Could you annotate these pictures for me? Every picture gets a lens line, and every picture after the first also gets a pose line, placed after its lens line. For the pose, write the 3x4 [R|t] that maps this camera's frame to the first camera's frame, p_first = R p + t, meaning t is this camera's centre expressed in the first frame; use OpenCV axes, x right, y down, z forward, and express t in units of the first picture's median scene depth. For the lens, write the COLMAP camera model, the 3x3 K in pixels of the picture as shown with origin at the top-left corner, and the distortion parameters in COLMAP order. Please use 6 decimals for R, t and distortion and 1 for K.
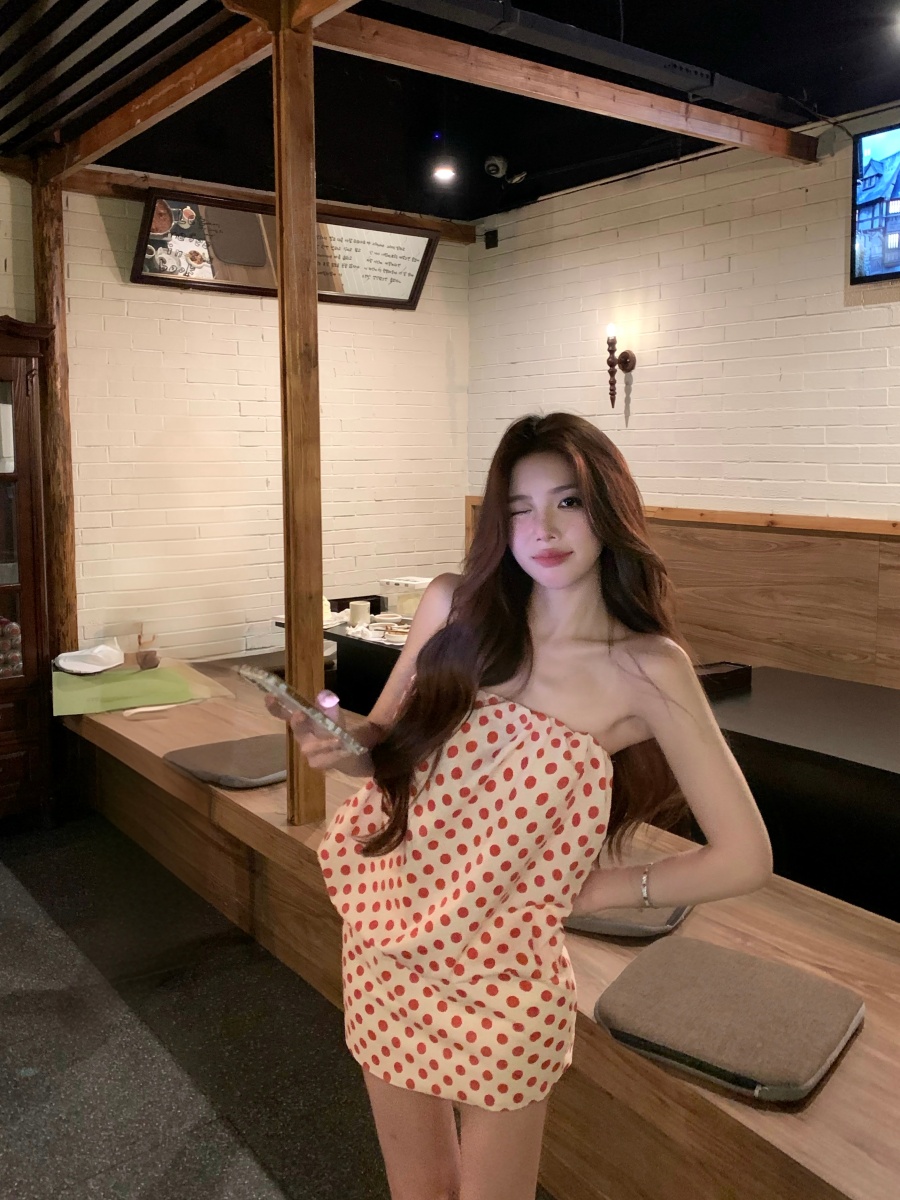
lens RADIAL K [[1128.5, 0, 471.3], [0, 1128.5, 557.3], [0, 0, 1]] dist [0.017185, 0.000000]
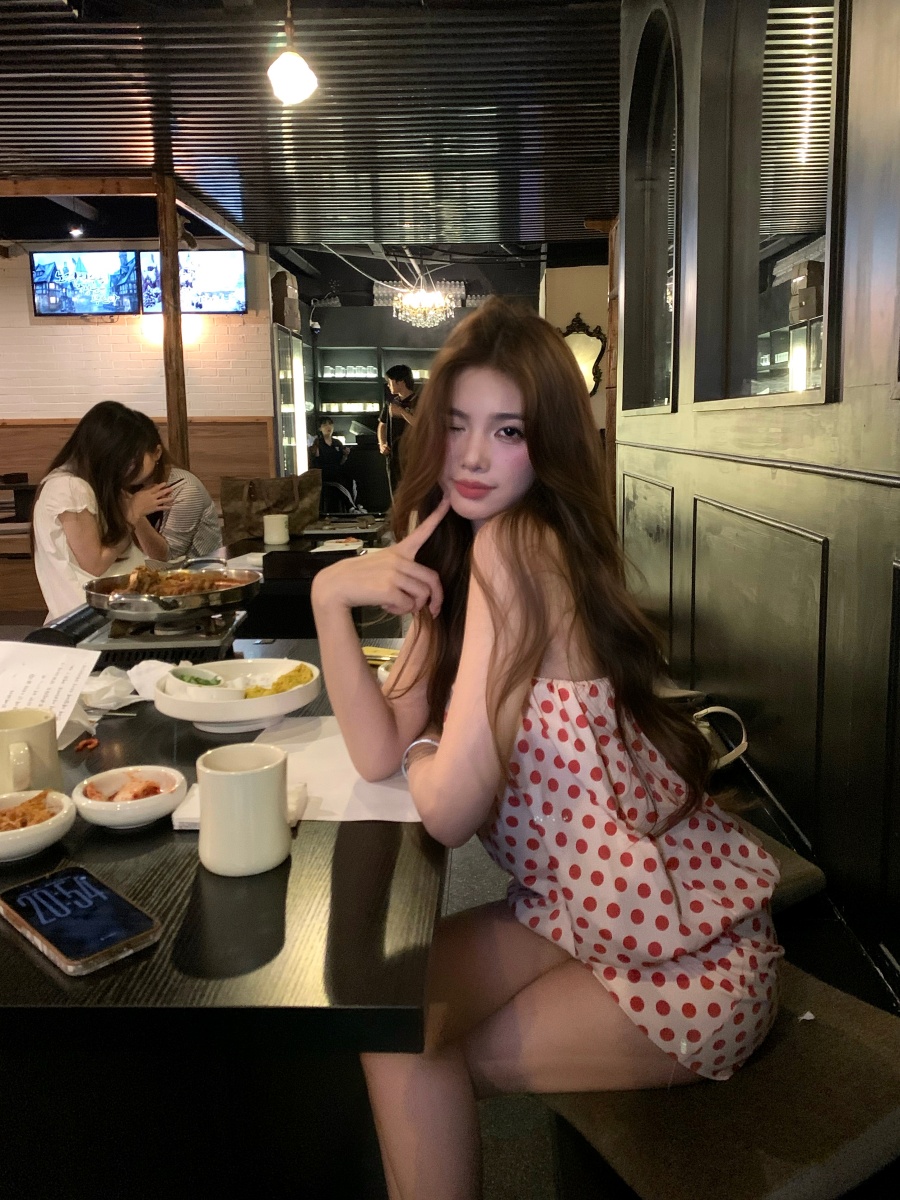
lens RADIAL K [[1006.5, 0, 465.4], [0, 1006.5, 573.1], [0, 0, 1]] dist [0.025298, -0.013256]
pose [[0.628536, -0.122078, 0.768140, -0.782507], [0.092618, 0.992326, 0.081921, 0.197422], [-0.772246, 0.019653, 0.635019, -1.008927]]
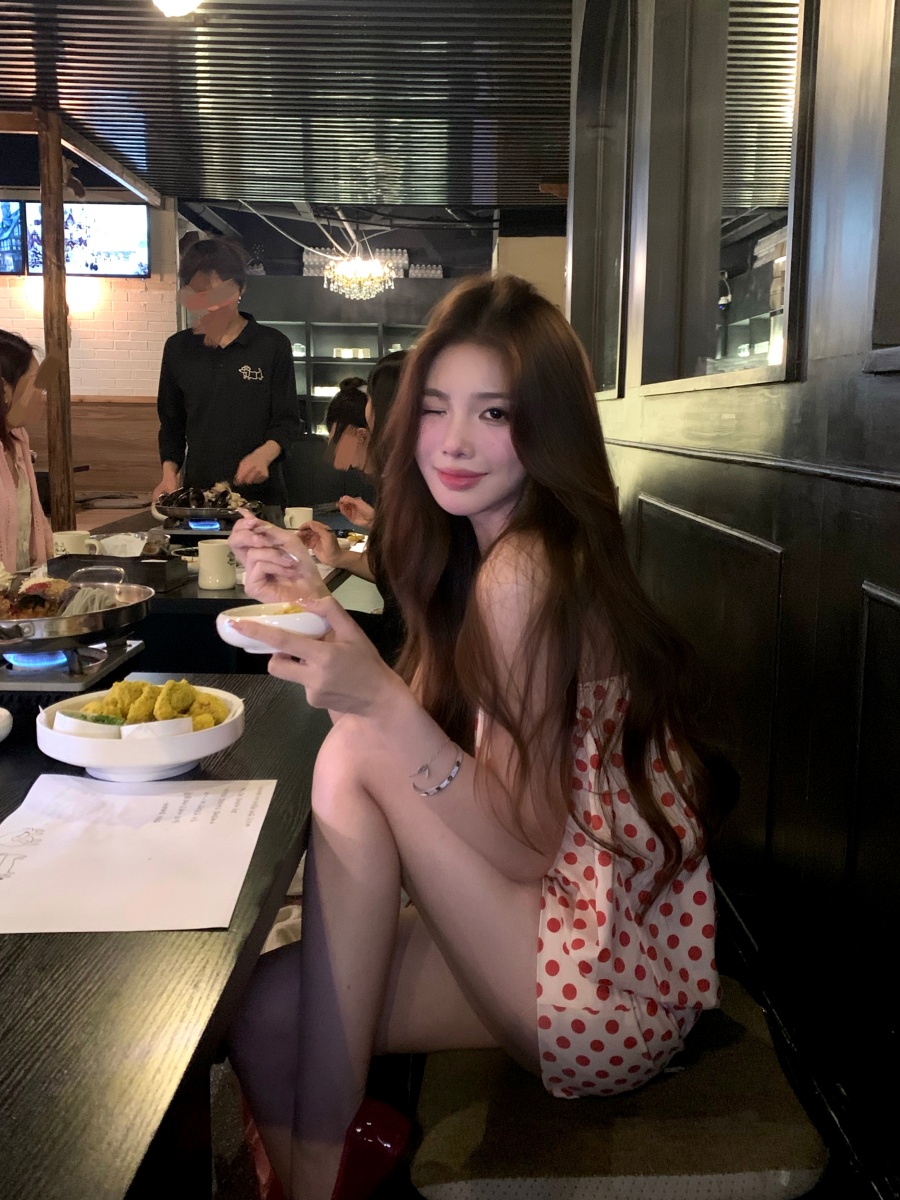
lens RADIAL K [[1128.5, 0, 455.7], [0, 1128.5, 588.0], [0, 0, 1]] dist [0.017185, 0.000000]
pose [[0.597988, -0.115653, 0.793117, -0.740420], [0.071623, 0.993287, 0.090840, 0.200675], [-0.798298, 0.002484, 0.602257, -0.999905]]
